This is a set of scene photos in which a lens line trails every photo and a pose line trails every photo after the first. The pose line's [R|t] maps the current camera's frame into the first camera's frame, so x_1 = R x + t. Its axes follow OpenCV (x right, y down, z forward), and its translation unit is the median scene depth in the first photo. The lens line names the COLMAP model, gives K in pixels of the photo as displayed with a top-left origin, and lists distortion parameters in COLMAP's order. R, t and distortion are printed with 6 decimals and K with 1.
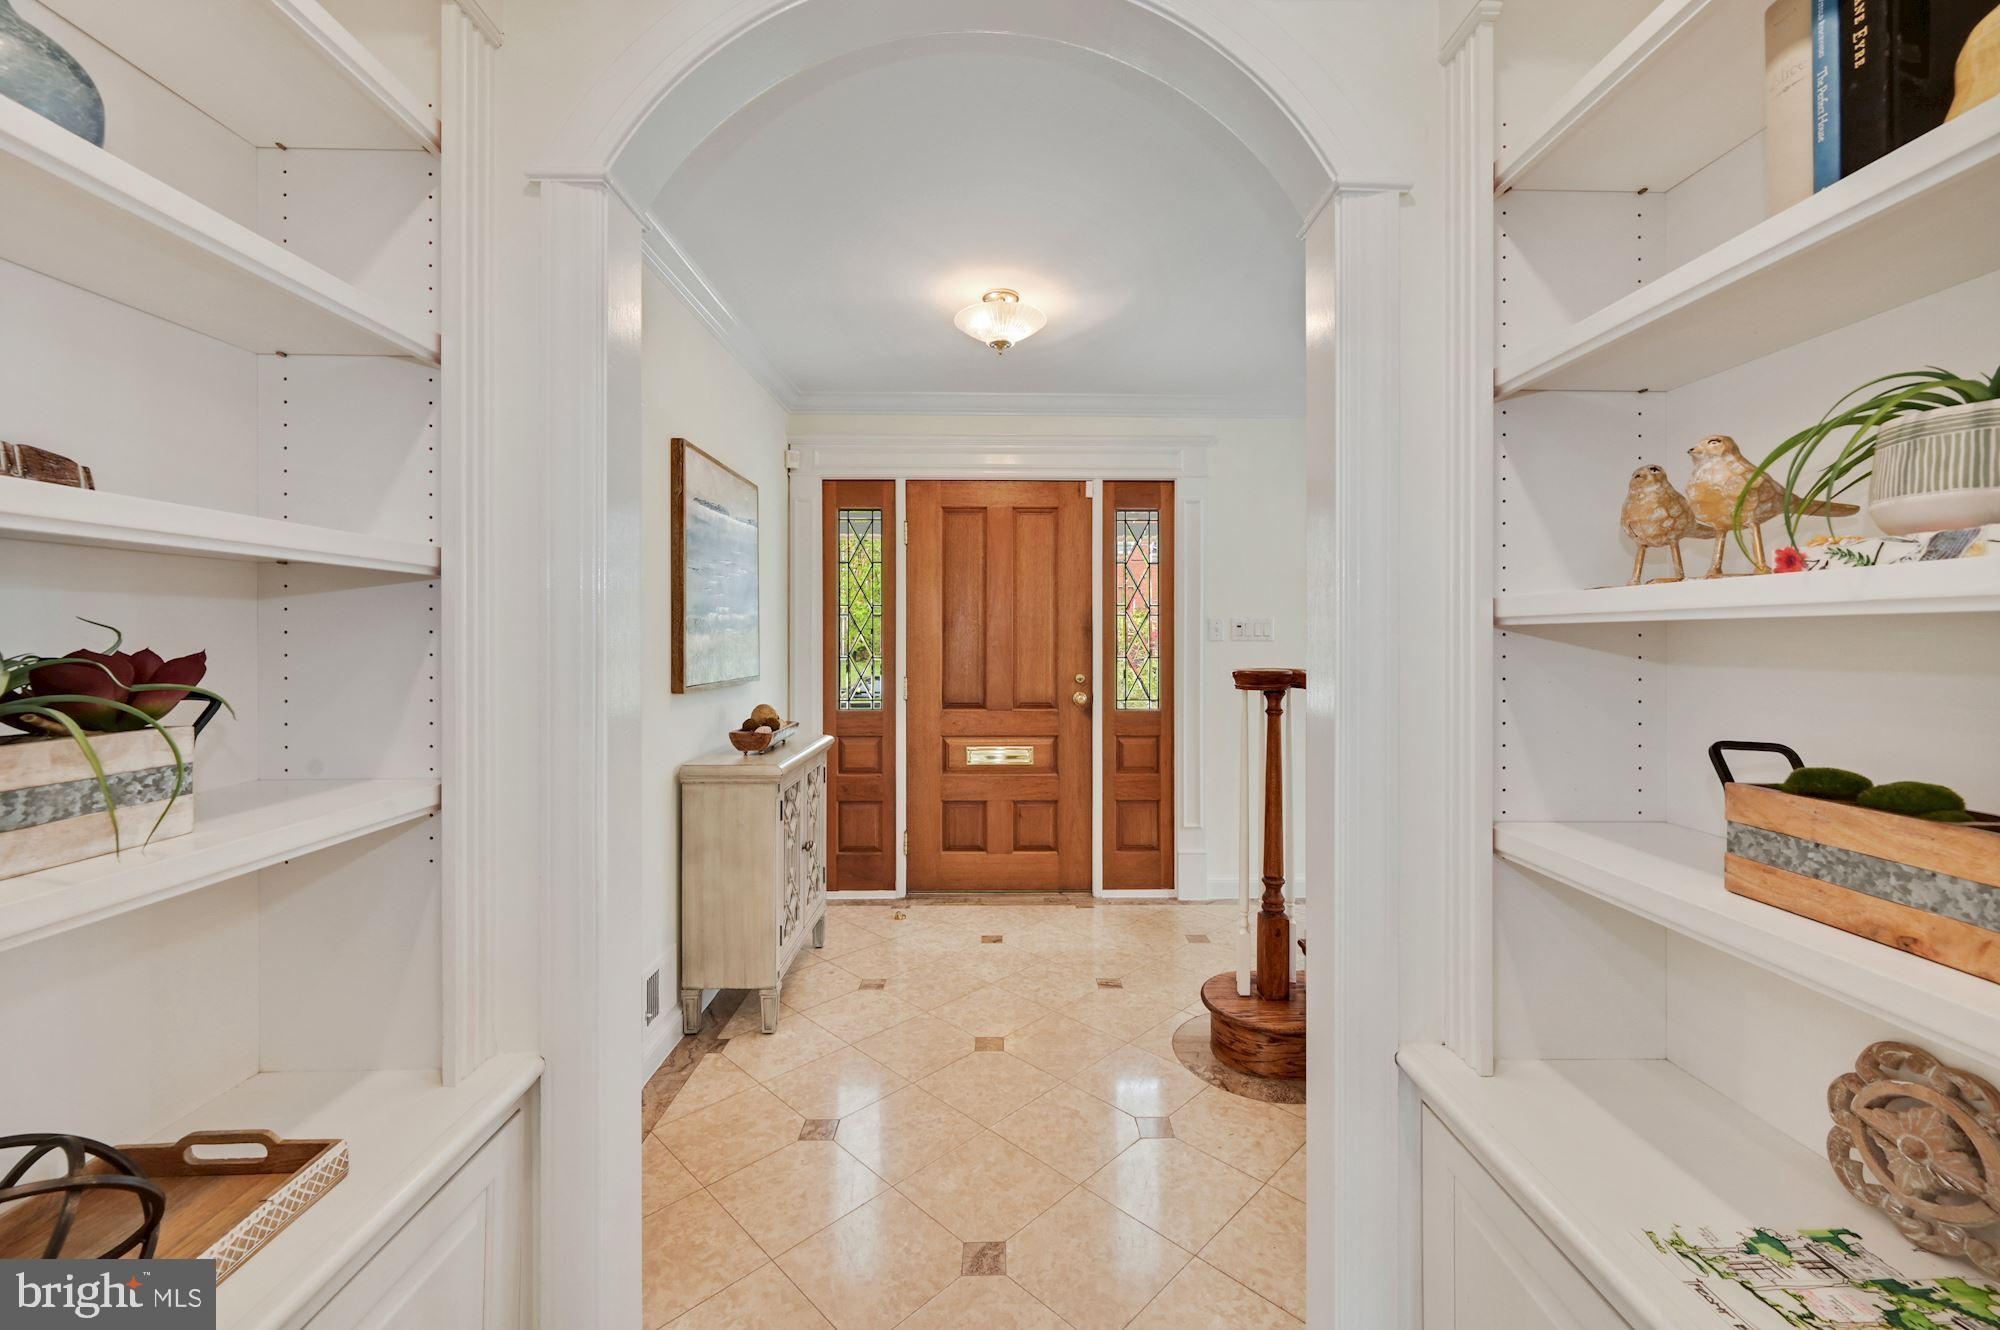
lens RADIAL K [[894.6, 0, 1004.8], [0, 894.6, 624.2], [0, 0, 1]] dist [0.000207, 0.000138]
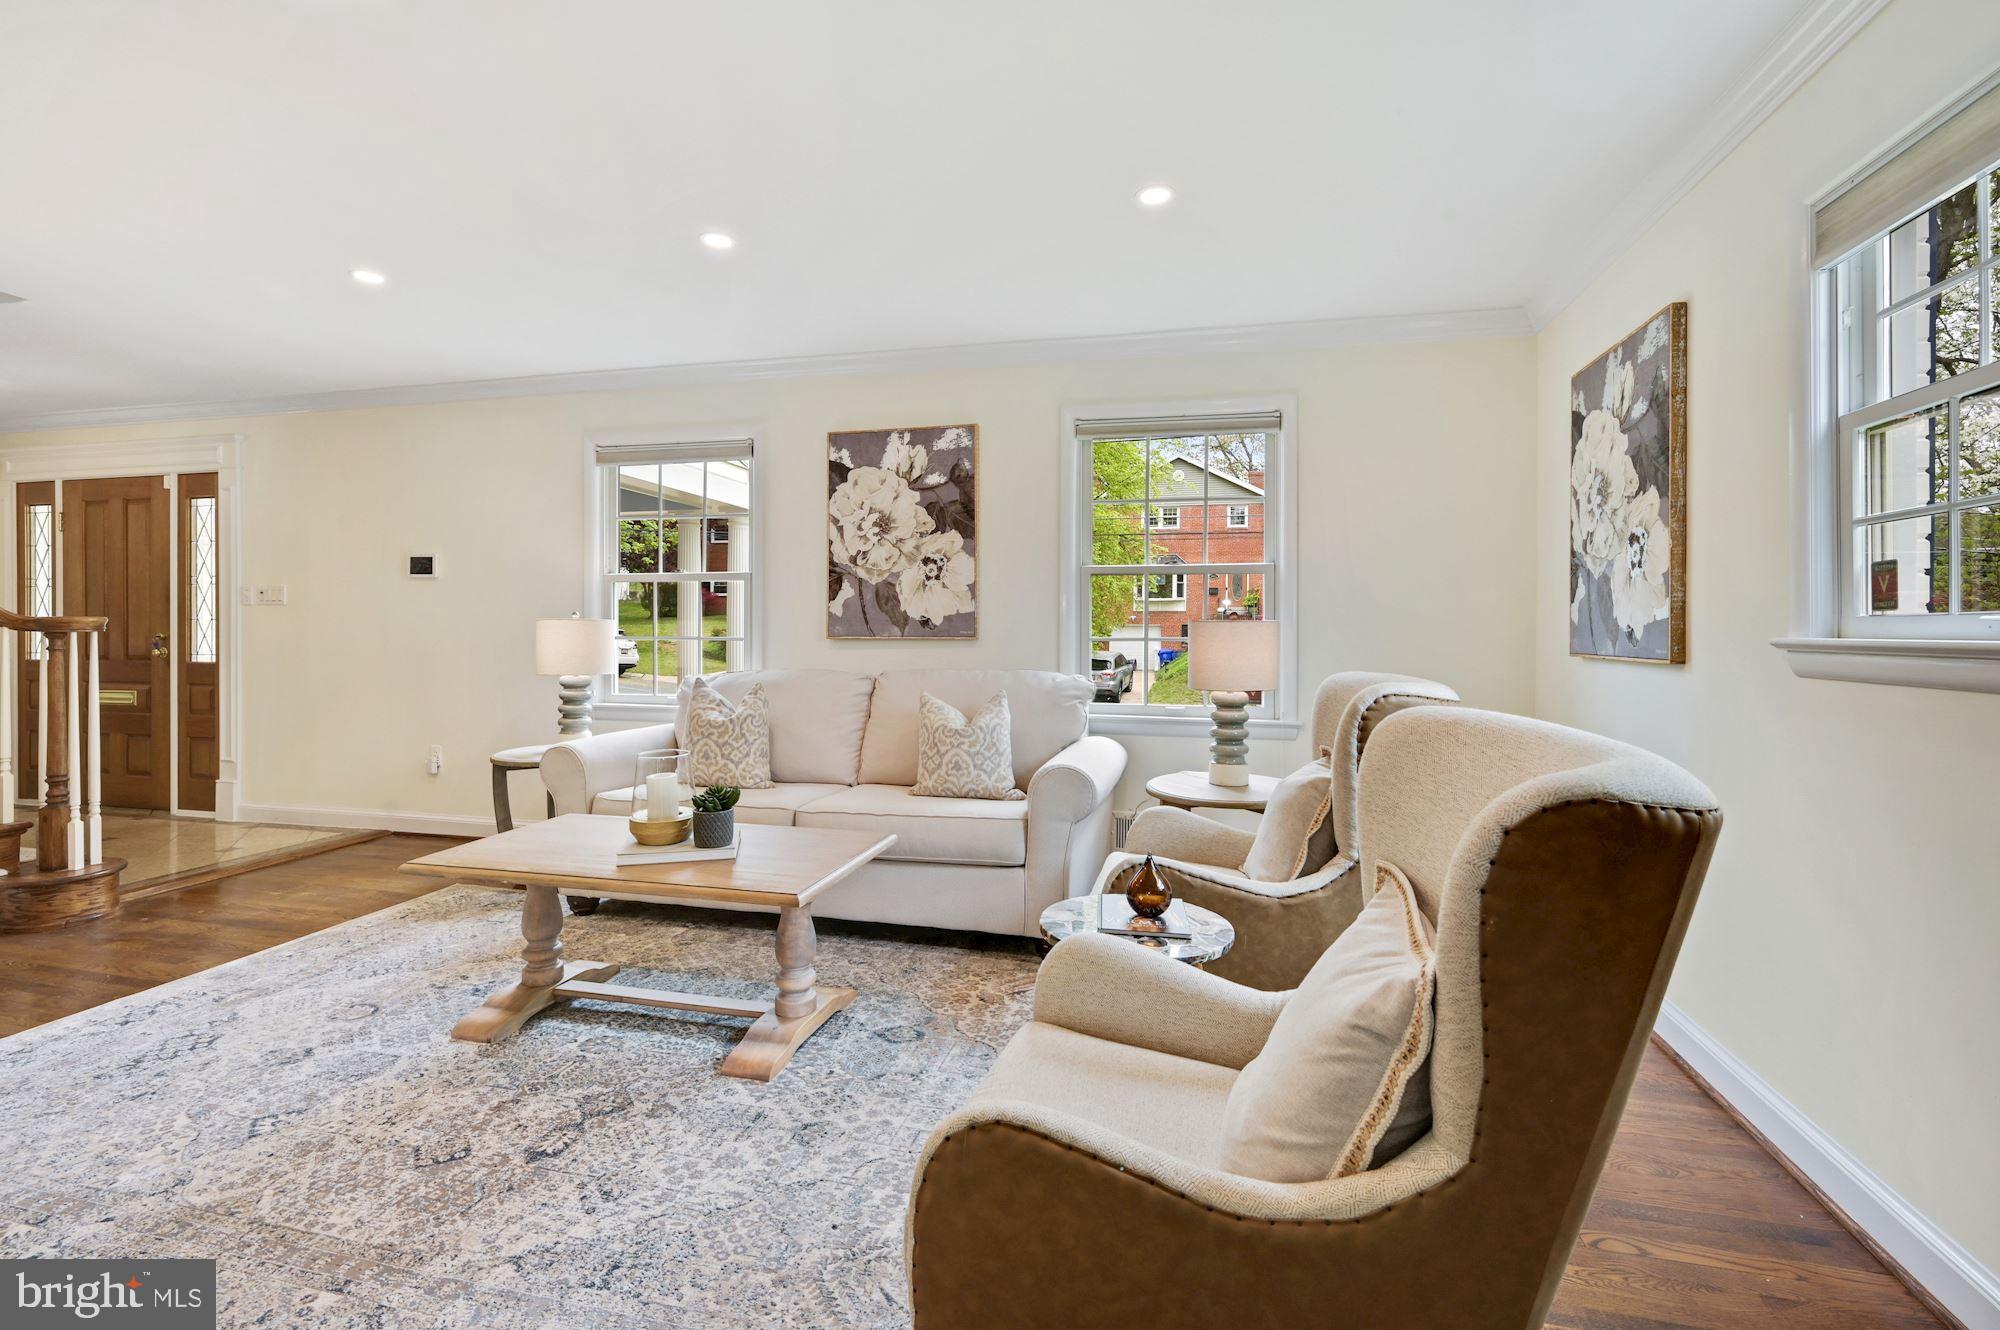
lens RADIAL K [[894.6, 0, 1004.8], [0, 894.6, 624.2], [0, 0, 1]] dist [0.000207, 0.000138]
pose [[0.967578, 0.003925, -0.252542, 1.509324], [-0.001734, 0.999959, 0.008898, 0.030620], [0.252566, -0.008171, 0.967545, 0.104726]]
